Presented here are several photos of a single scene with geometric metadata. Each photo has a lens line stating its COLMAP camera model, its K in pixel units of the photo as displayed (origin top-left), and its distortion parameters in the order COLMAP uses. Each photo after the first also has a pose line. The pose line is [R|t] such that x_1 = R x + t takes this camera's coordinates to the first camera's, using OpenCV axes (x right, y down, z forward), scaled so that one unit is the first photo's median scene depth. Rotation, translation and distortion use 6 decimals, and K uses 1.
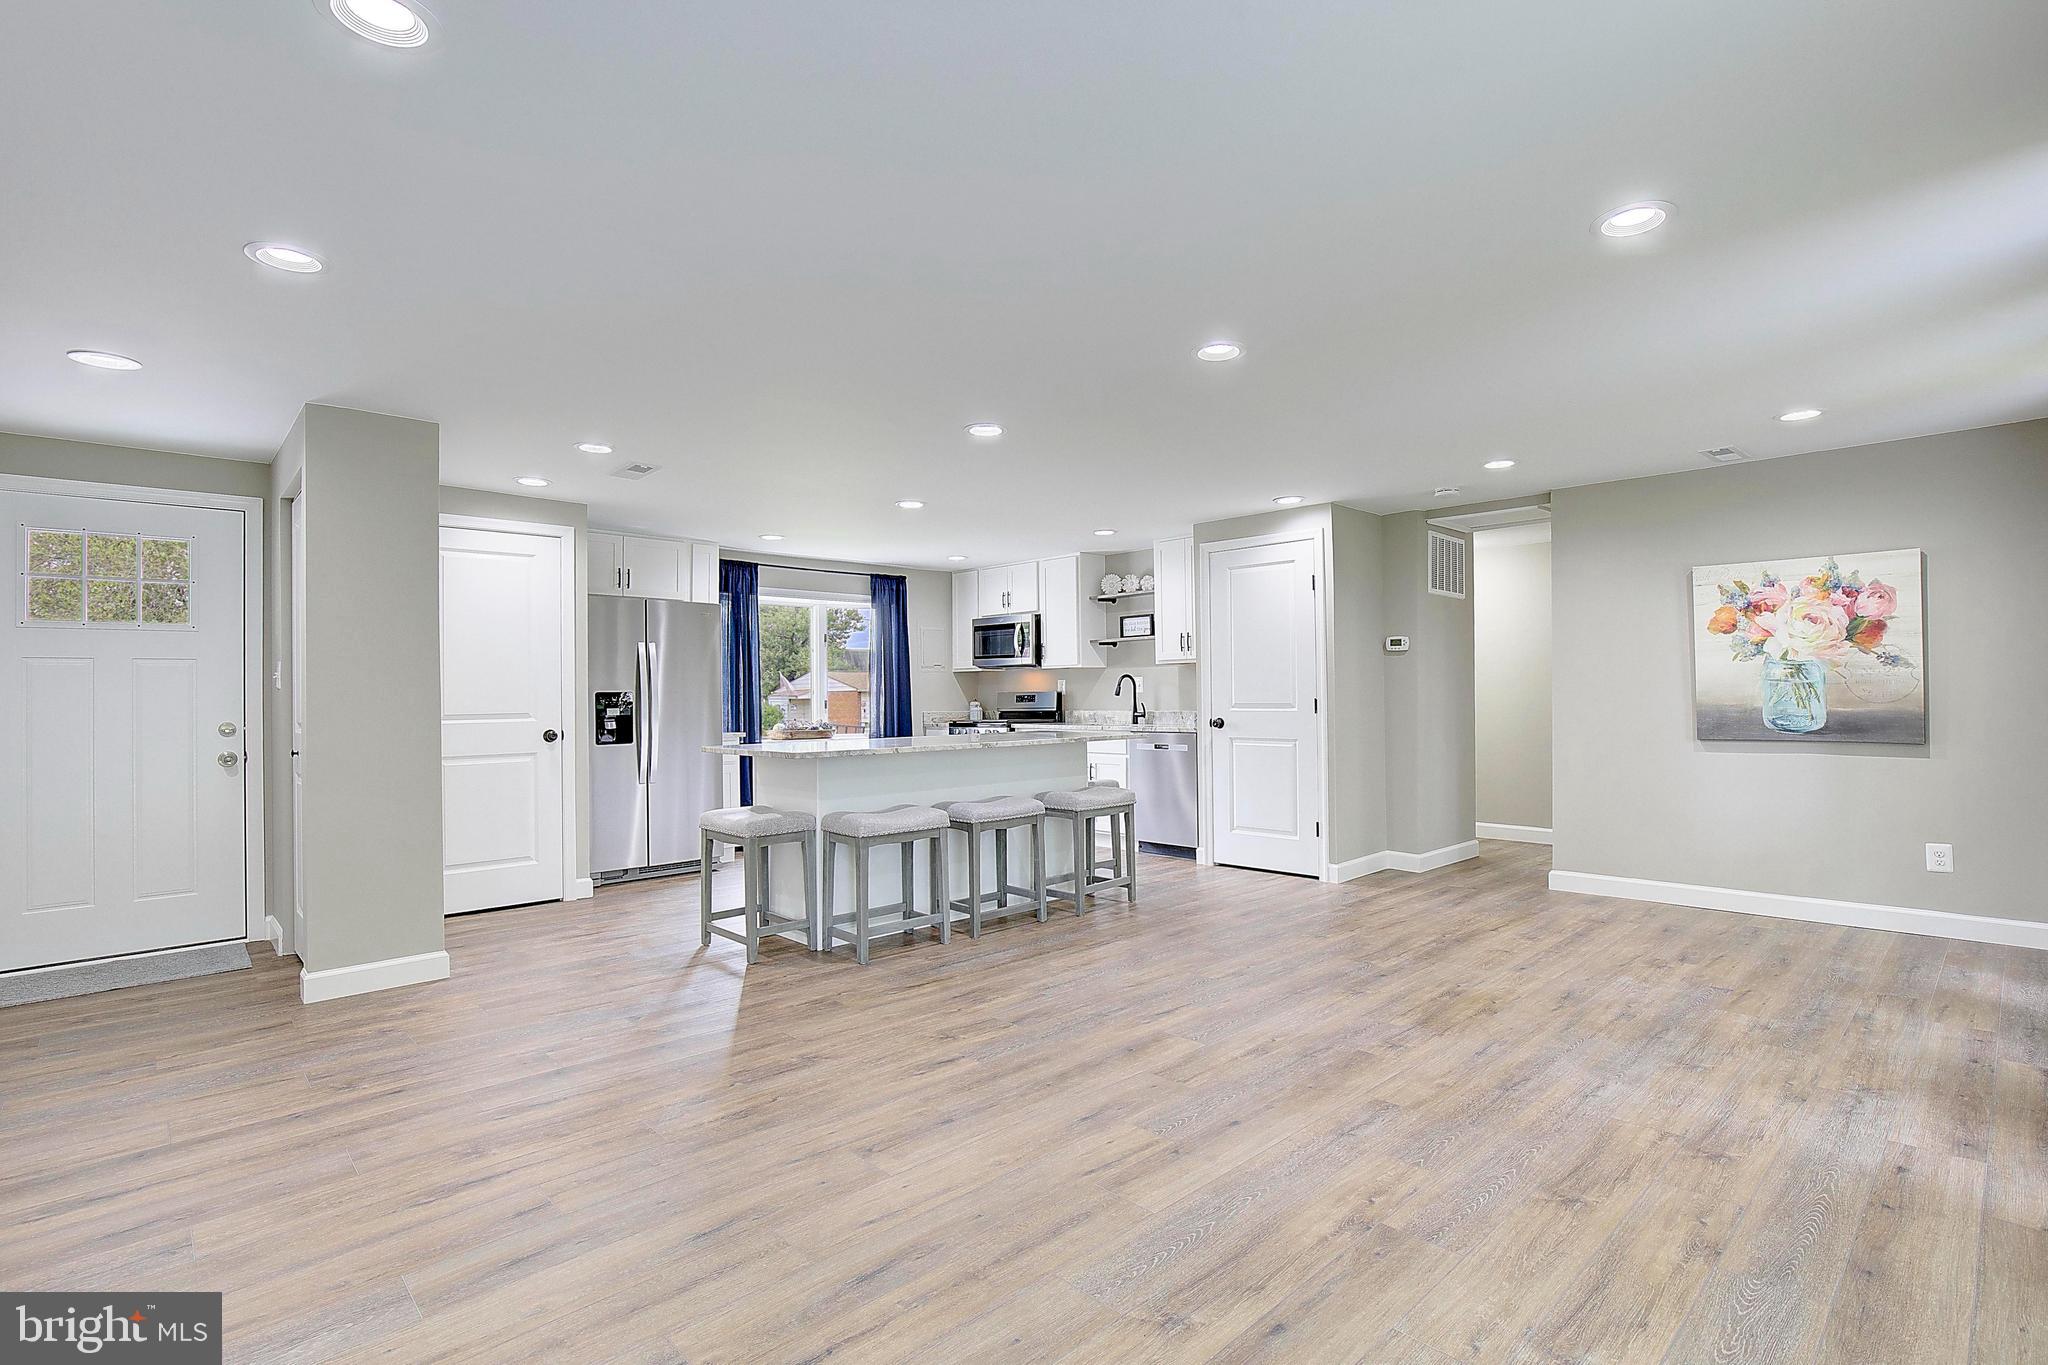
lens RADIAL K [[964.7, 0, 1034.8], [0, 964.7, 685.9], [0, 0, 1]] dist [-0.015316, 0.000430]
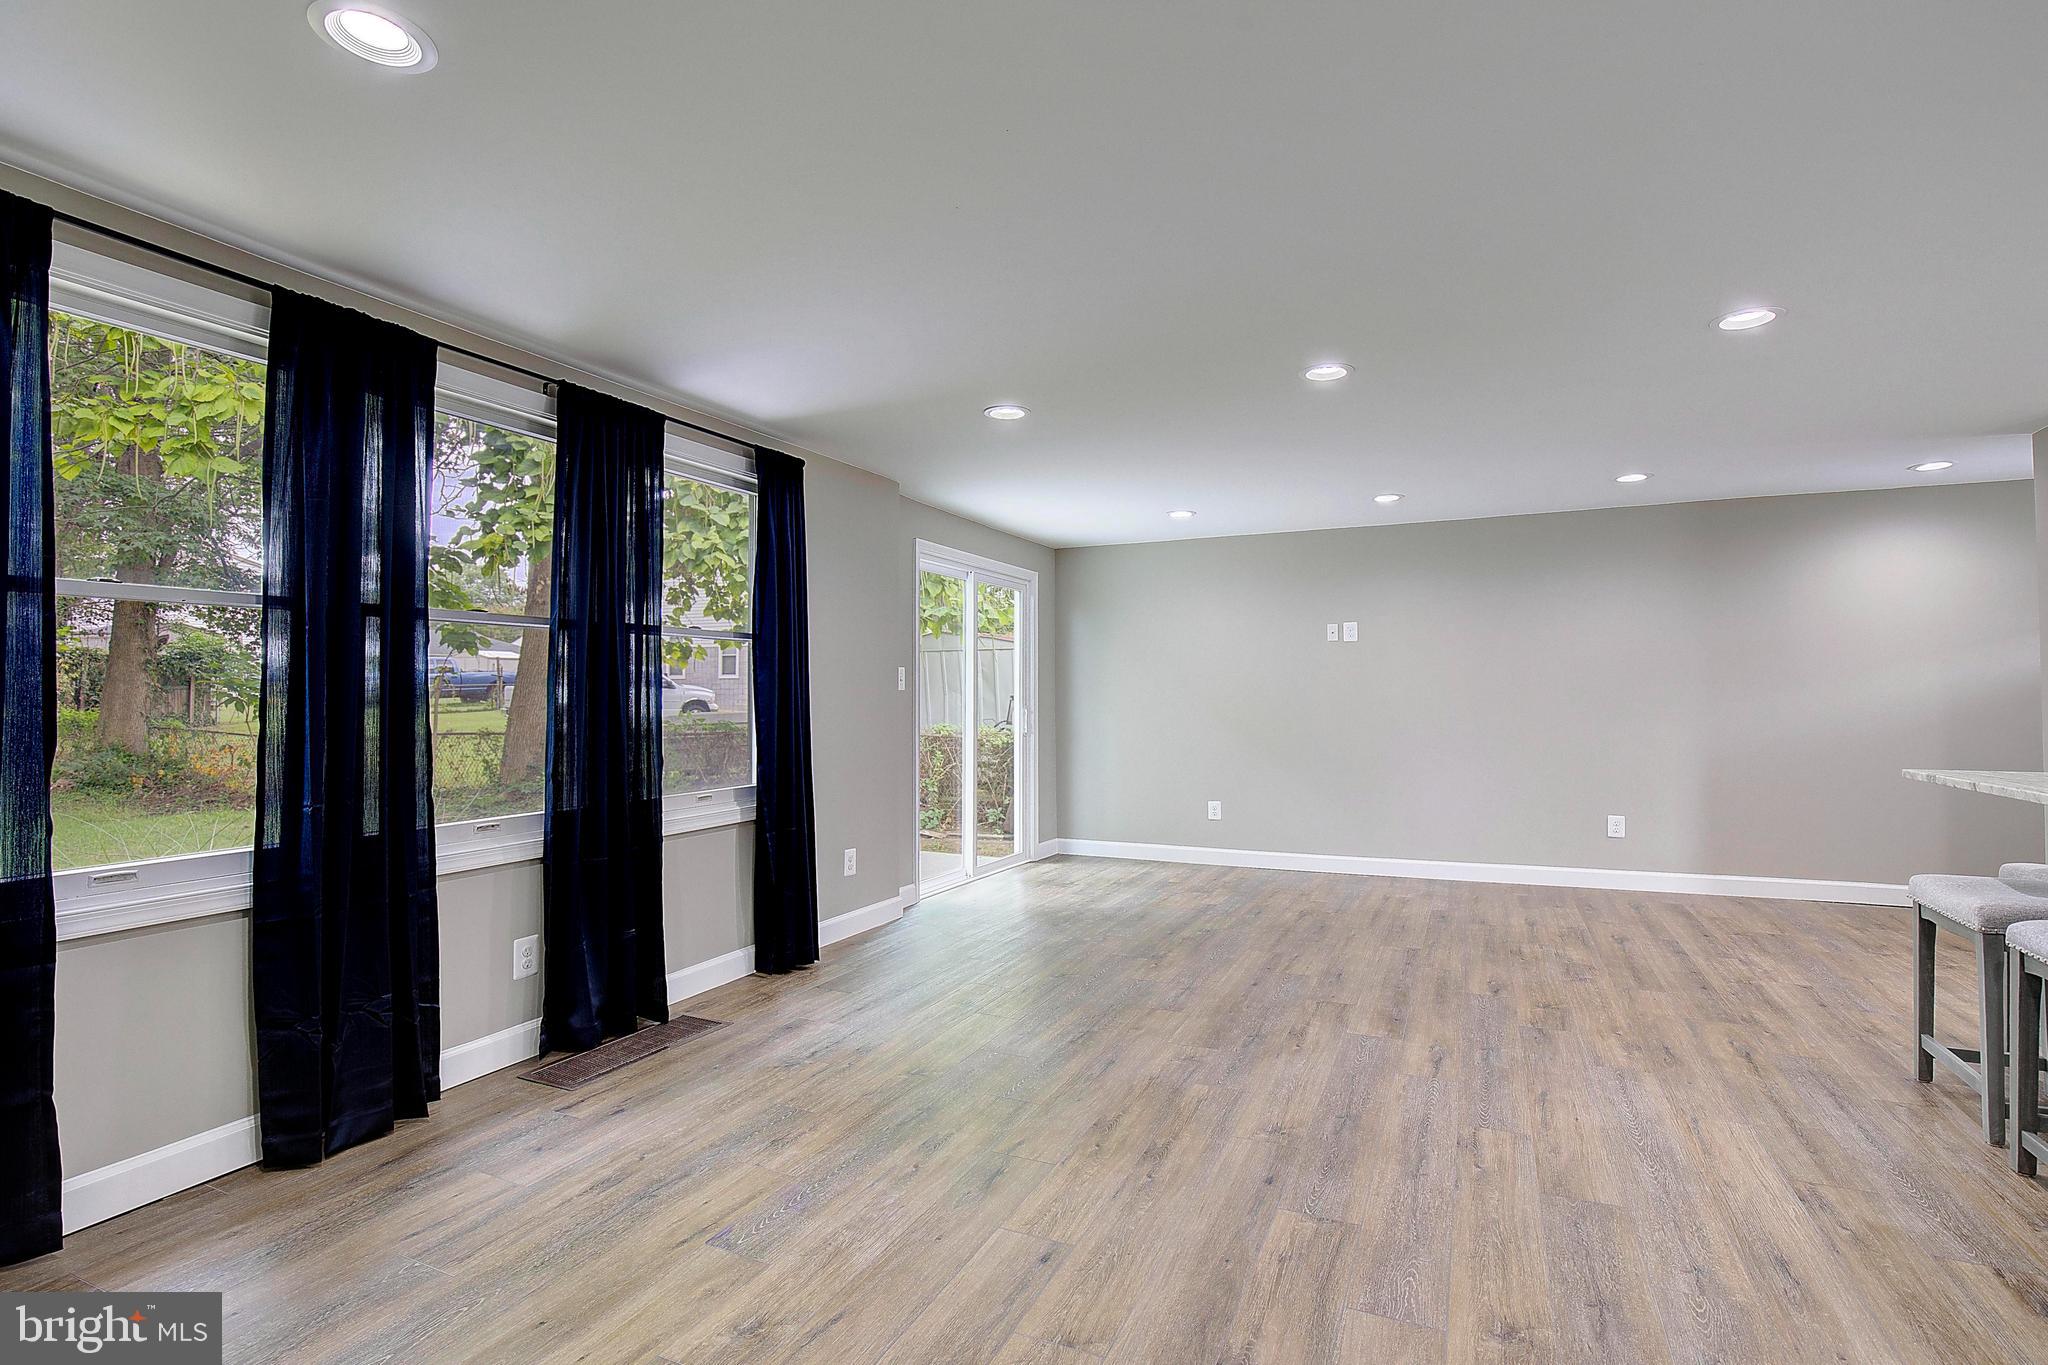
lens RADIAL K [[954.0, 0, 1053.4], [0, 954.0, 696.9], [0, 0, 1]] dist [-0.018293, 0.000438]
pose [[-0.922395, 0.013140, -0.386025, 0.544572], [0.016501, 0.999849, -0.005397, 0.004268], [0.385896, -0.011348, -0.922473, 1.151309]]
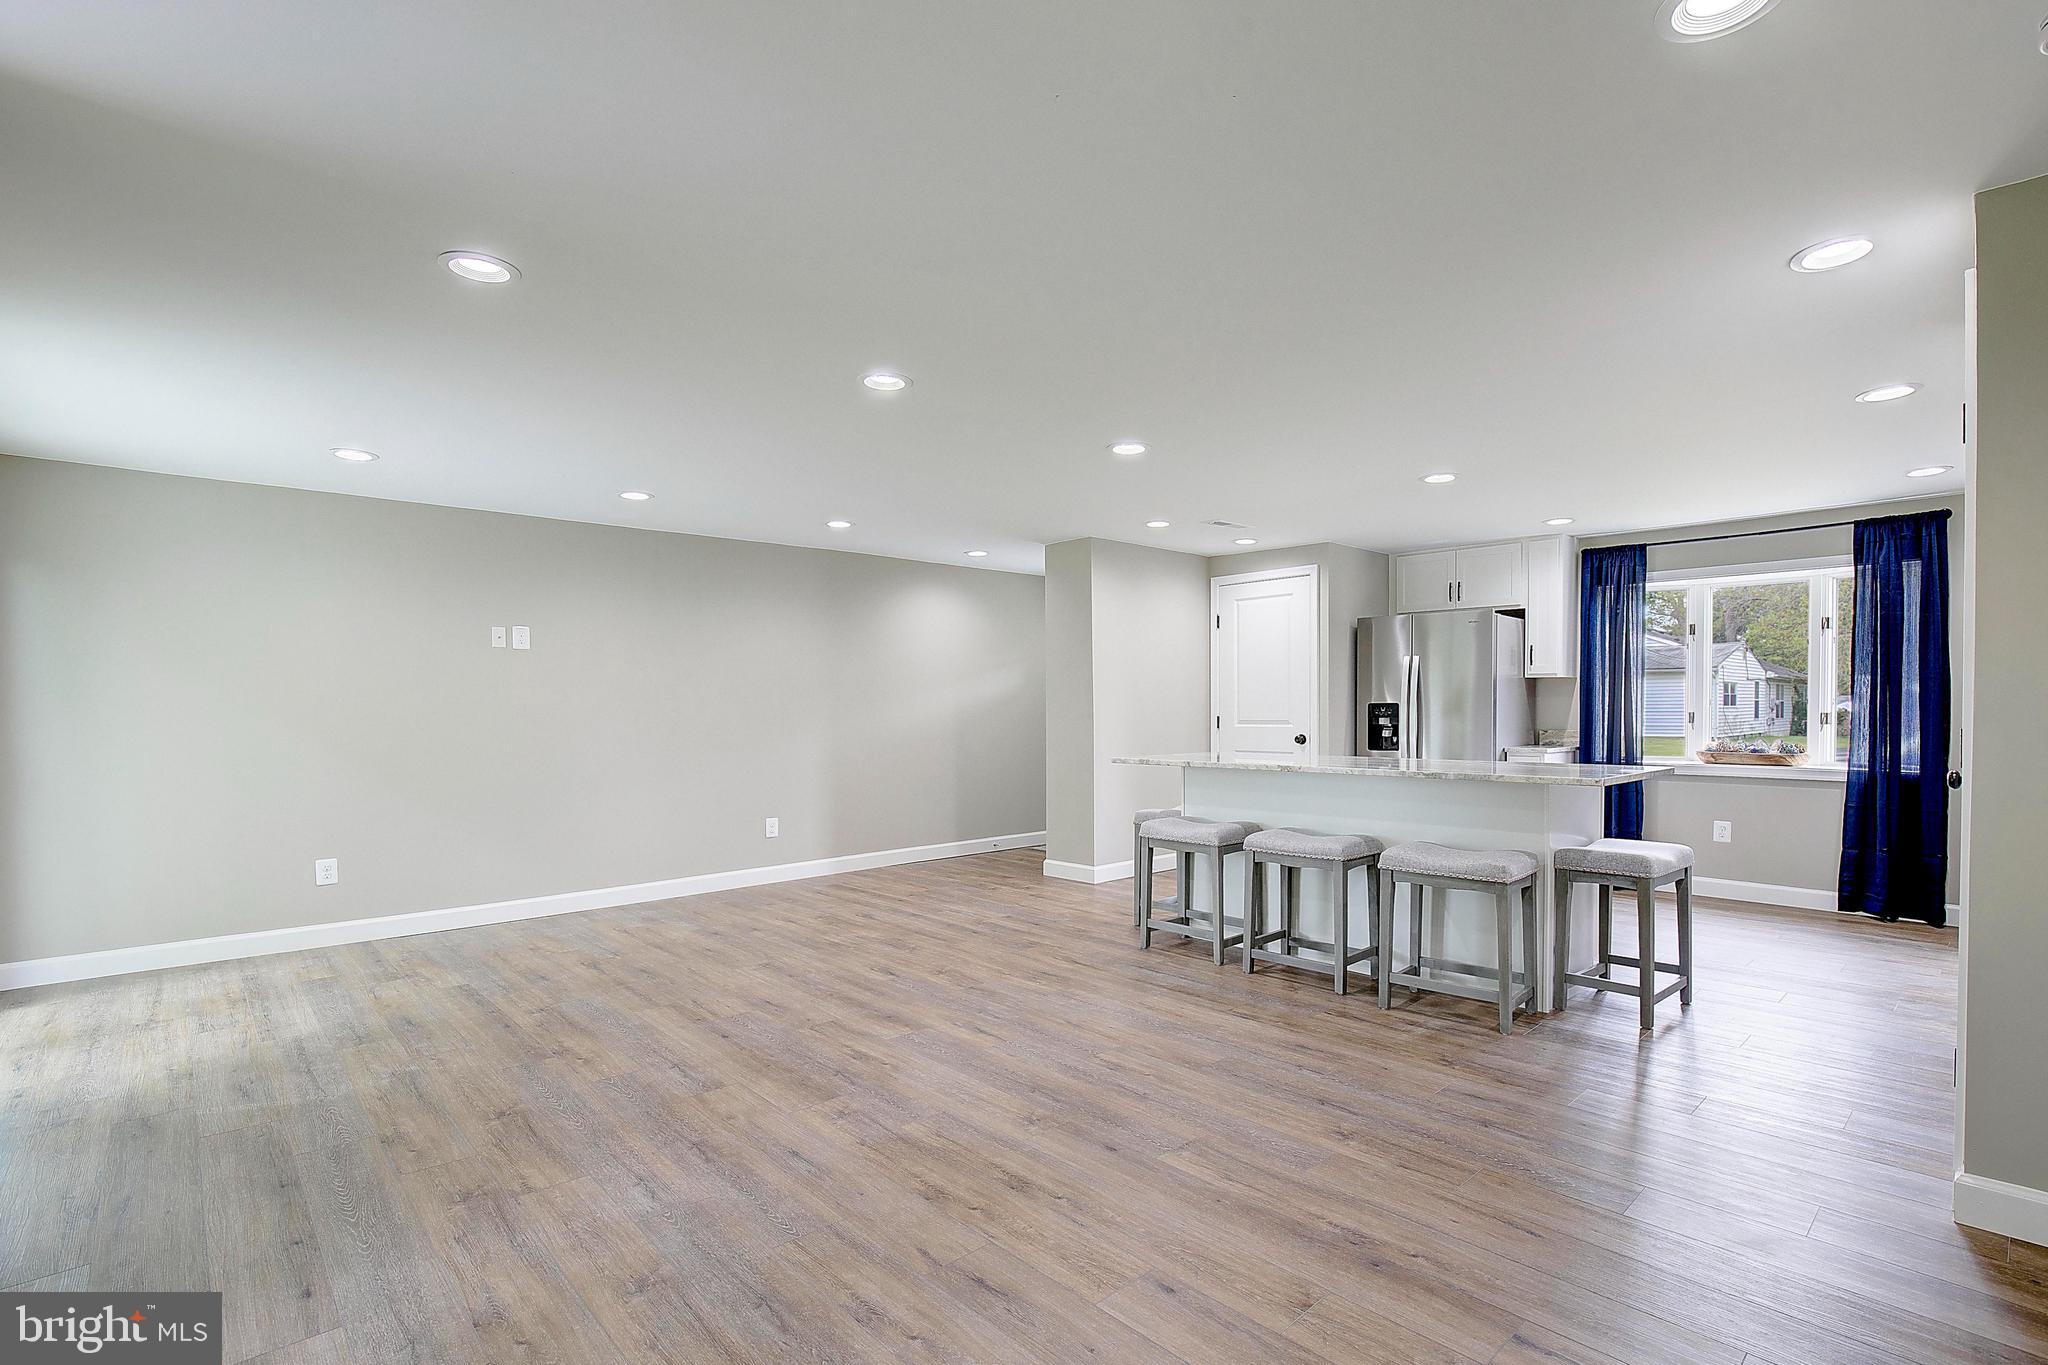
lens RADIAL K [[949.6, 0, 1054.1], [0, 949.6, 731.1], [0, 0, 1]] dist [-0.024721, 0.000796]
pose [[-0.000624, 0.032554, -0.999470, 0.768254], [0.014164, 0.999370, 0.032542, -0.002695], [0.999899, -0.014136, -0.001085, 0.747354]]
